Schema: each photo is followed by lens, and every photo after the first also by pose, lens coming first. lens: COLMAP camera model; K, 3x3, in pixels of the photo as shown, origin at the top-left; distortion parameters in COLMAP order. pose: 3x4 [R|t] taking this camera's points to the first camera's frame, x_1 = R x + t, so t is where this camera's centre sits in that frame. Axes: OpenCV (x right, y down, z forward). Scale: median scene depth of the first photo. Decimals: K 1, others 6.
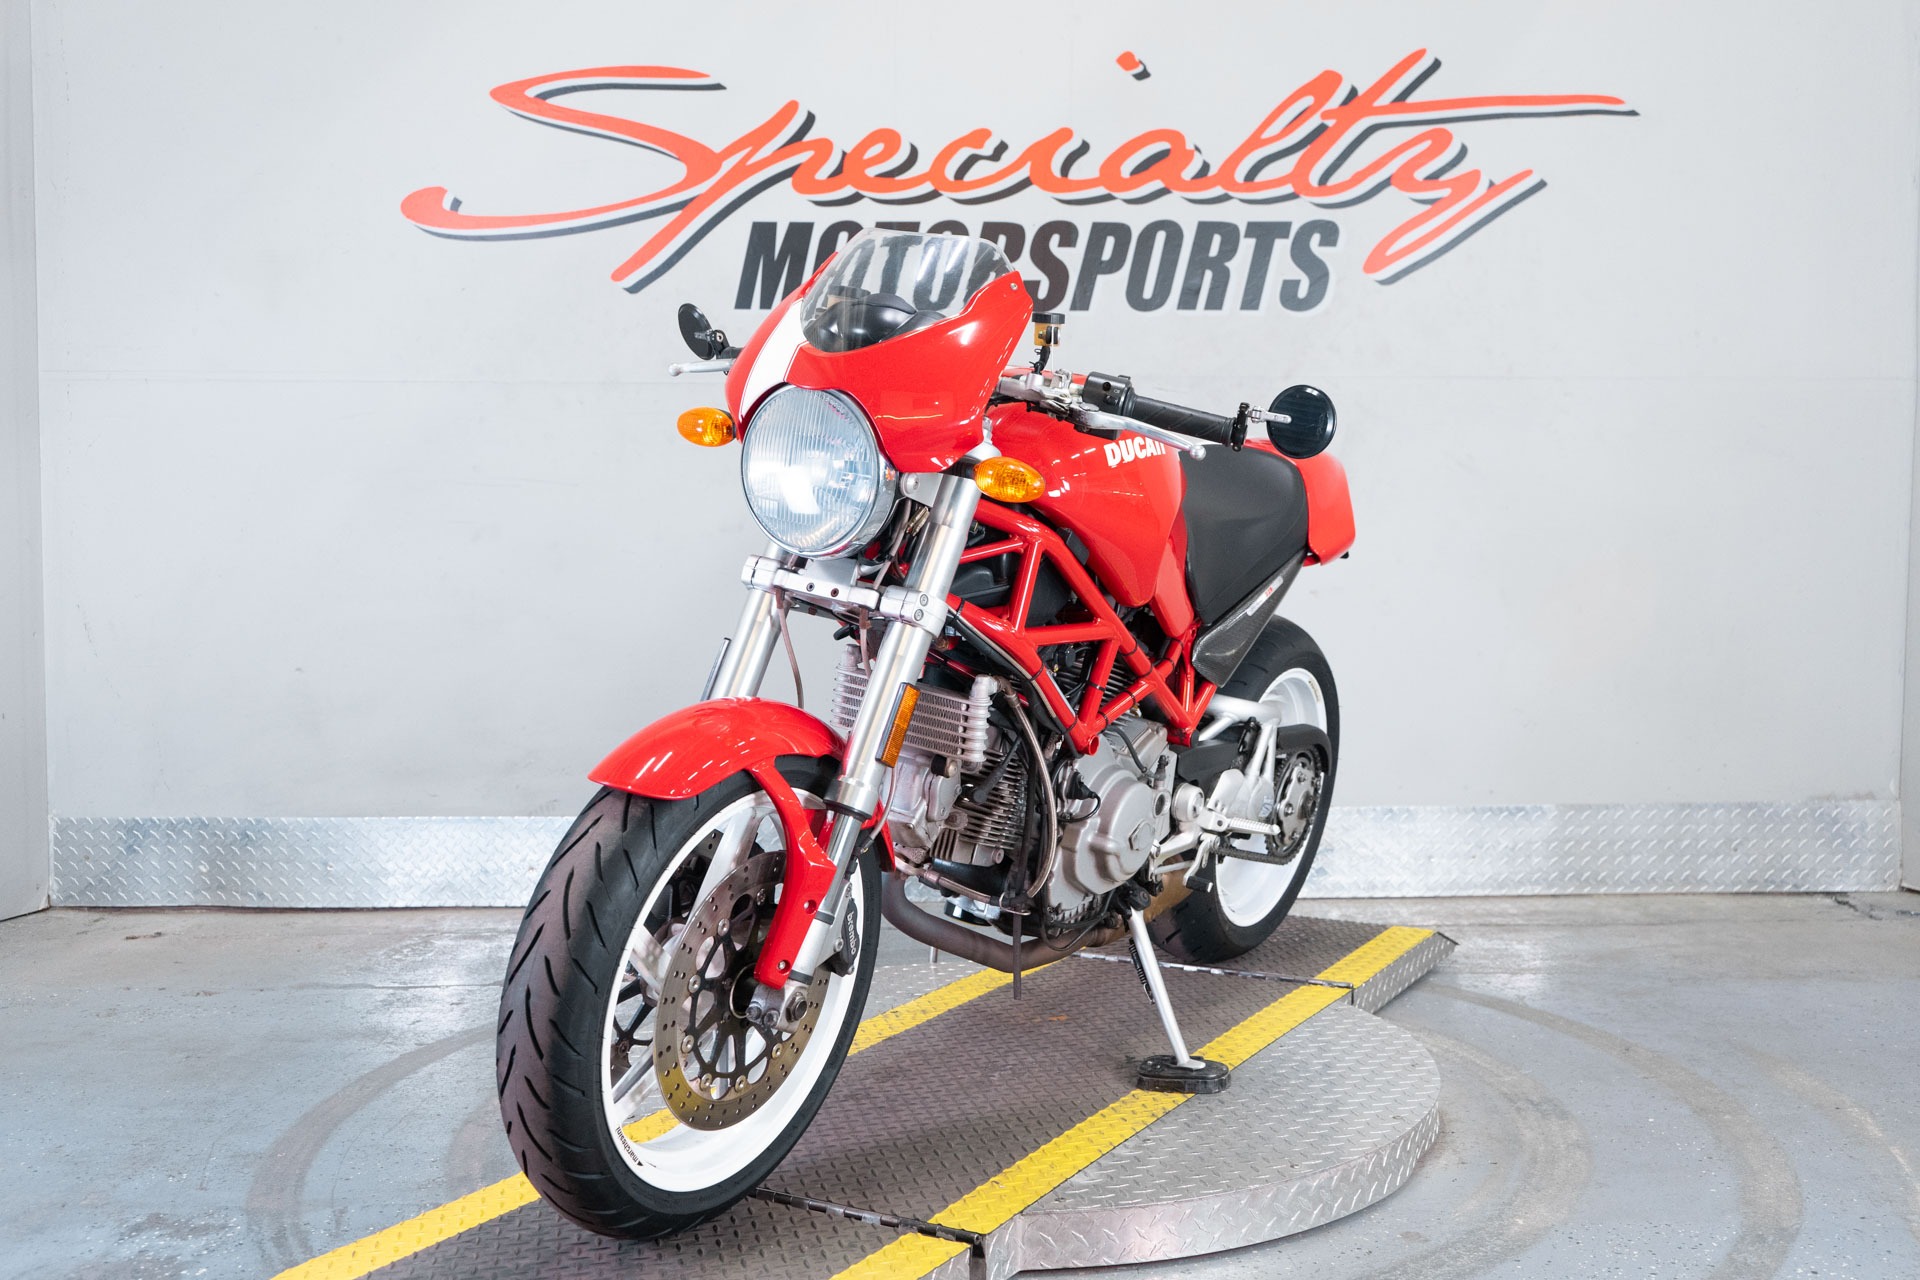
lens RADIAL K [[1960.0, 0, 960.0], [0, 1960.0, 640.0], [0, 0, 1]] dist [0.003104, 0.016188]
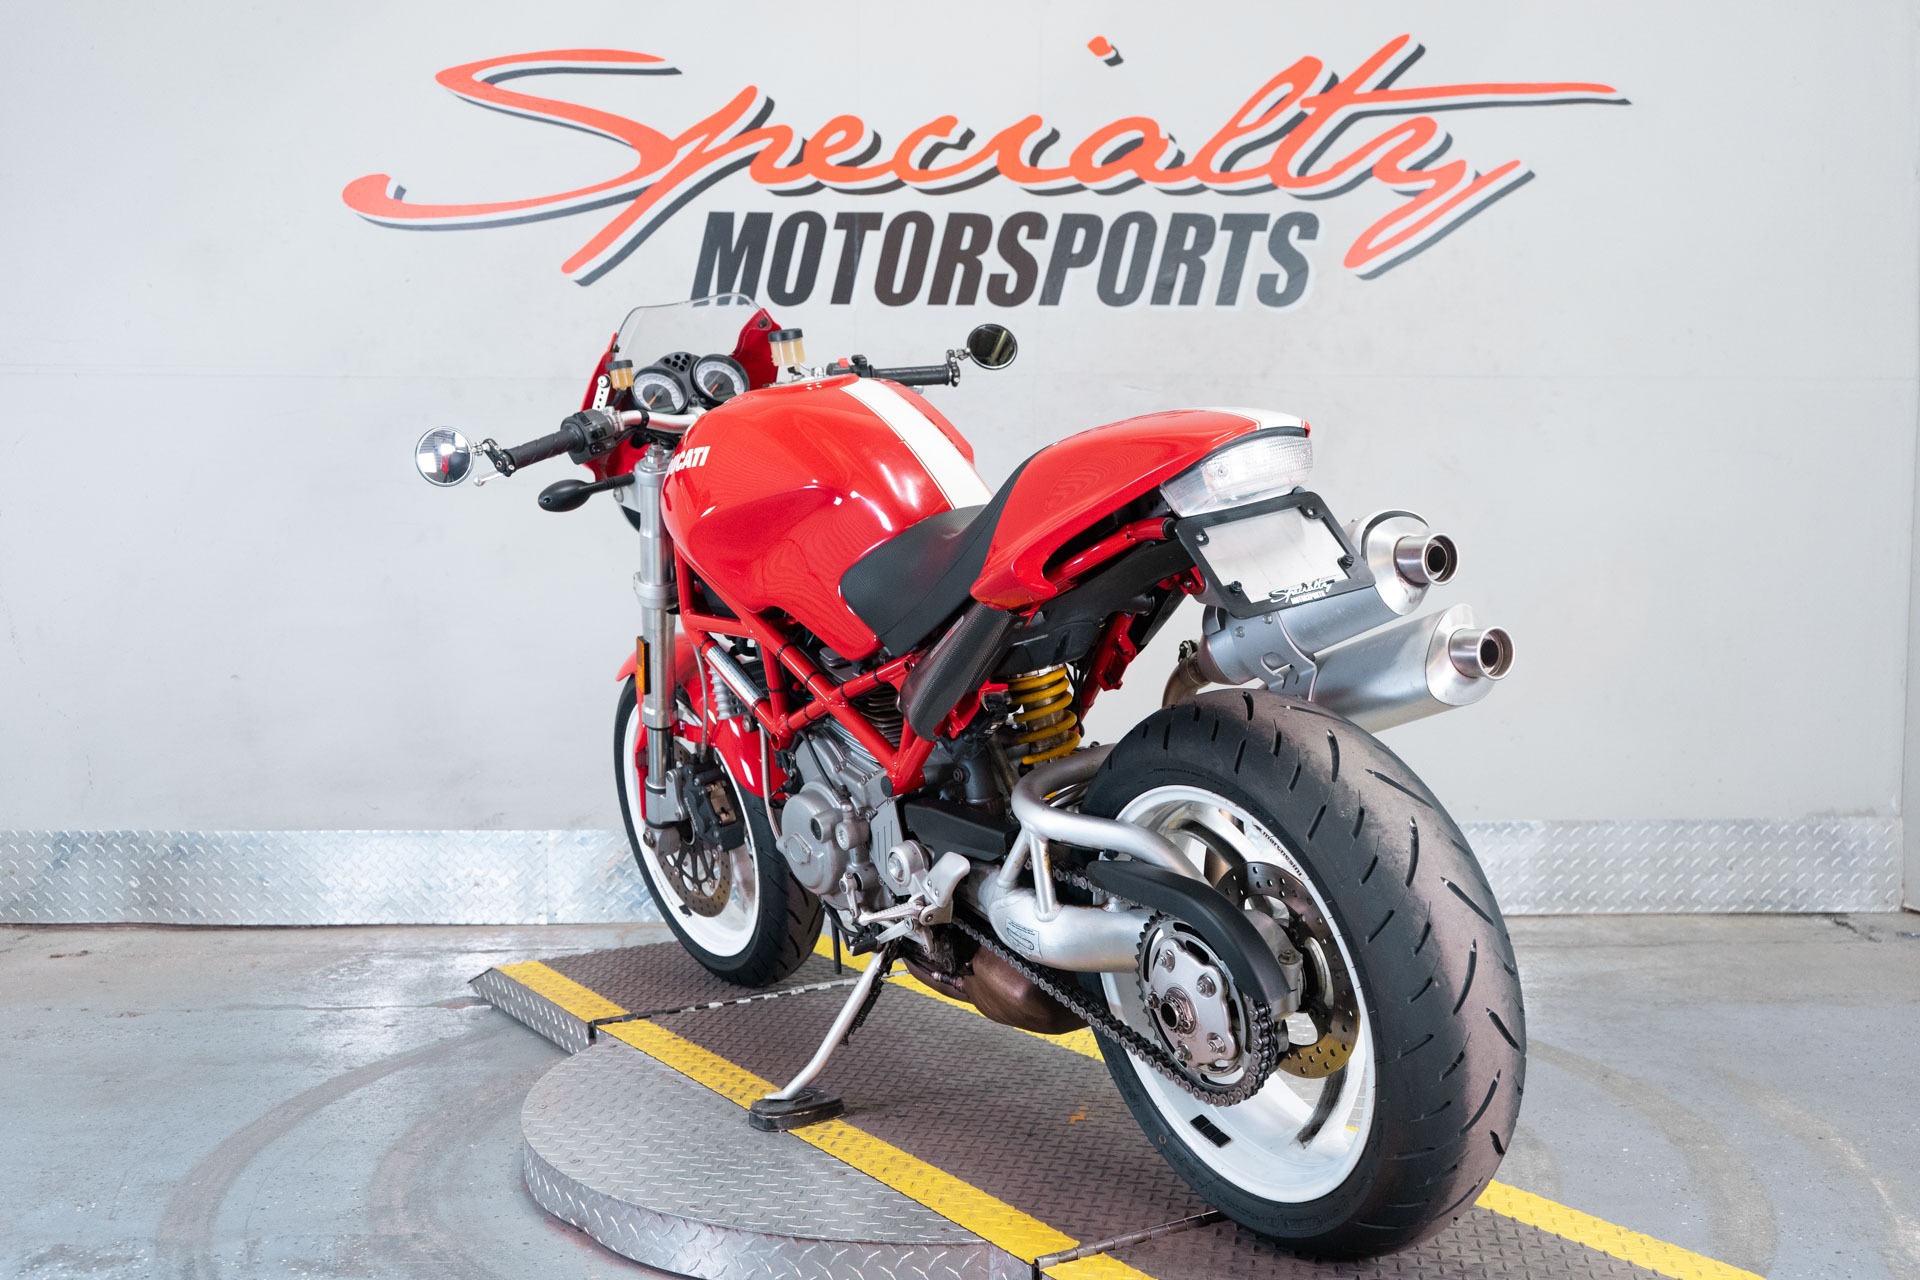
lens RADIAL K [[2041.0, 0, 960.0], [0, 2041.0, 640.0], [0, 0, 1]] dist [0.011753, 0.005839]
pose [[0.999992, 0.002856, 0.002832, 0.015053], [-0.002846, 0.999989, -0.003685, -0.000147], [-0.002843, 0.003677, 0.999989, -0.000615]]
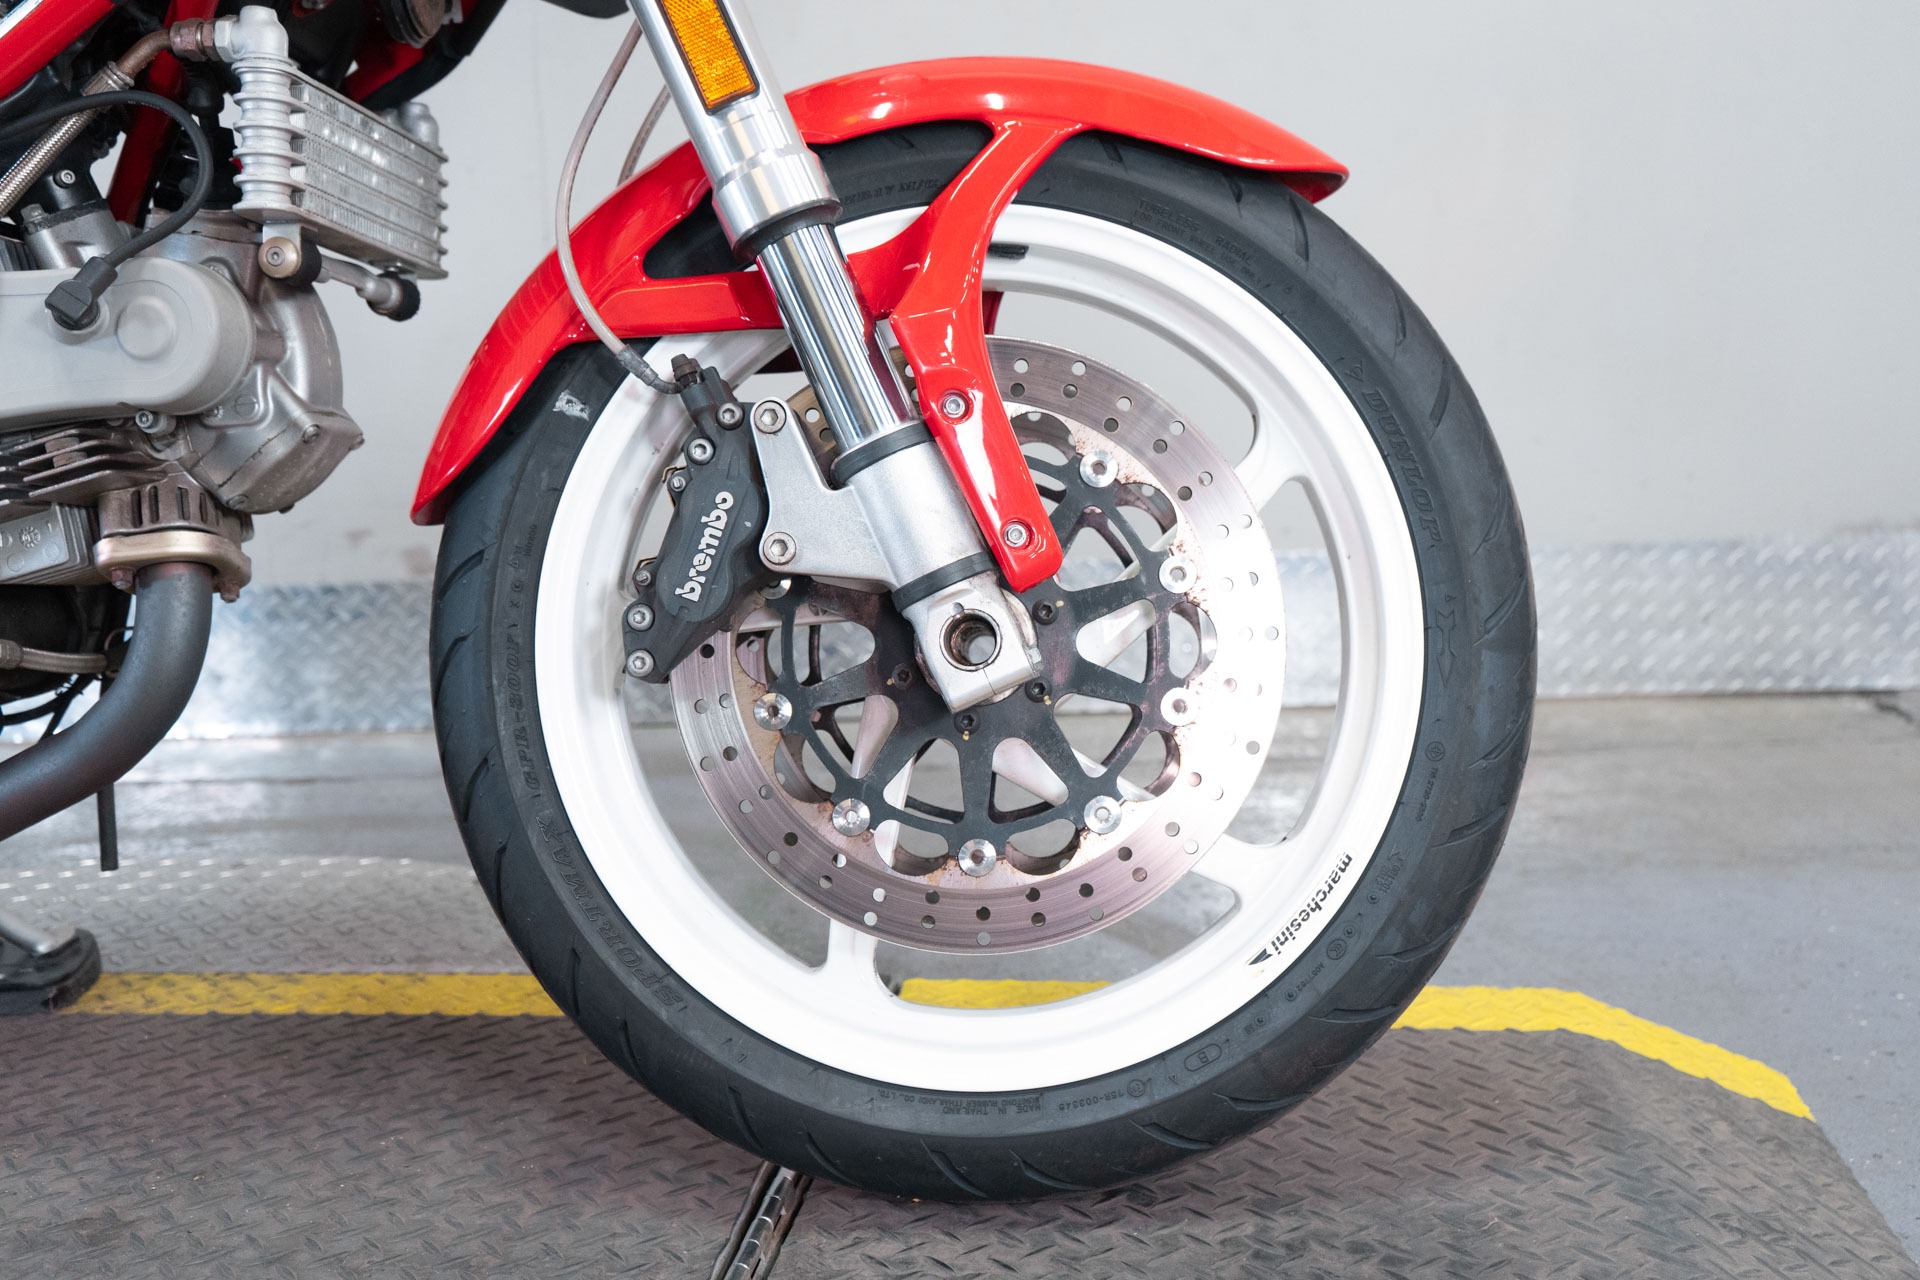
lens RADIAL K [[2037.6, 0, 958.2], [0, 2037.6, 605.4], [0, 0, 1]] dist [0.010230, 0.007348]
pose [[0.999485, -0.017714, -0.026748, 0.191957], [0.019978, 0.996016, 0.086914, 0.045896], [0.025102, -0.087403, 0.995857, 0.395220]]
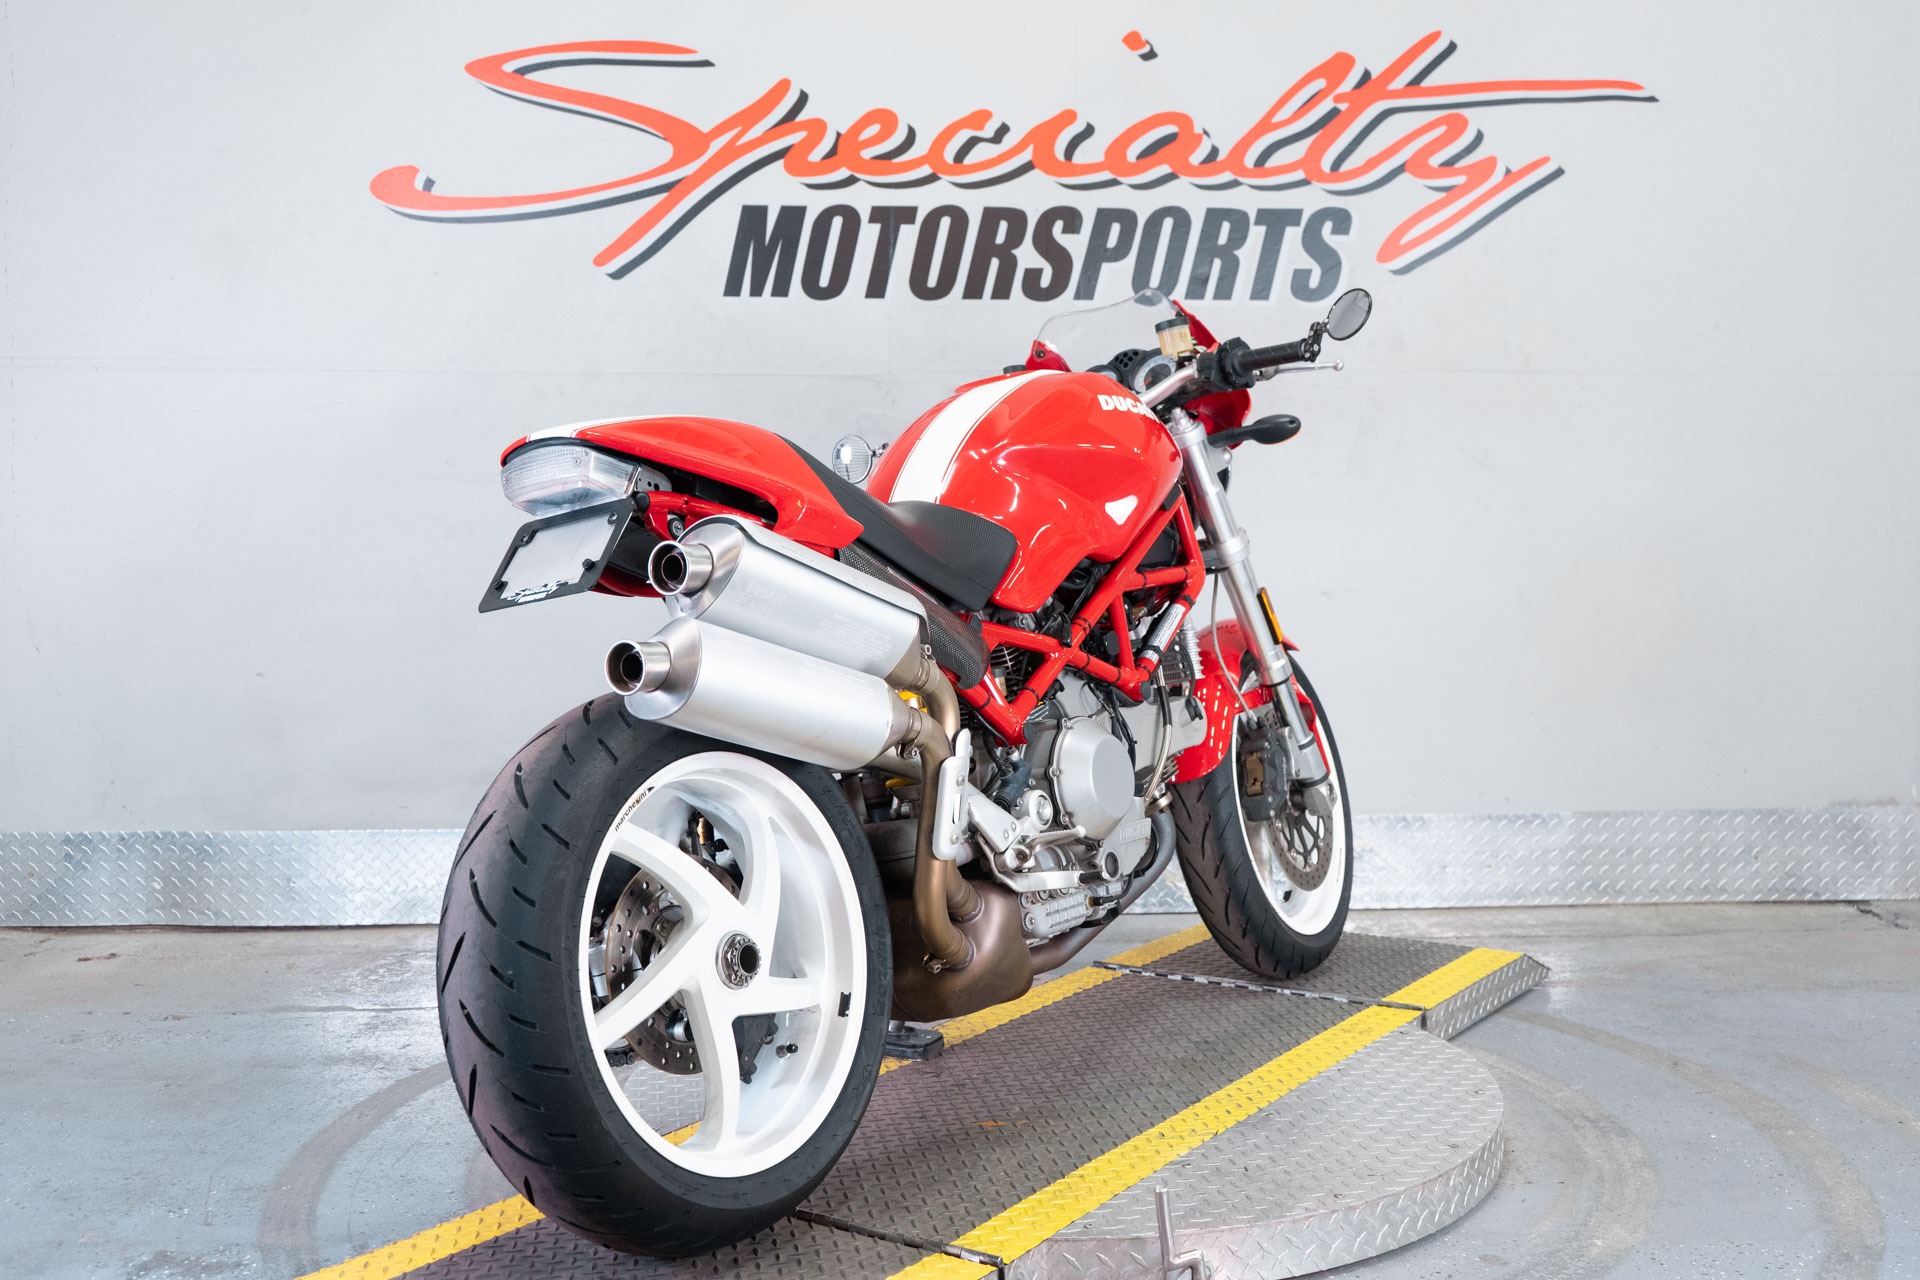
lens RADIAL K [[2041.0, 0, 960.0], [0, 2041.0, 640.0], [0, 0, 1]] dist [0.011753, 0.005839]
pose [[0.999282, -0.000920, 0.037868, -0.037845], [0.000982, 0.999998, -0.001611, 0.000340], [-0.037866, 0.001647, 0.999281, 0.001803]]
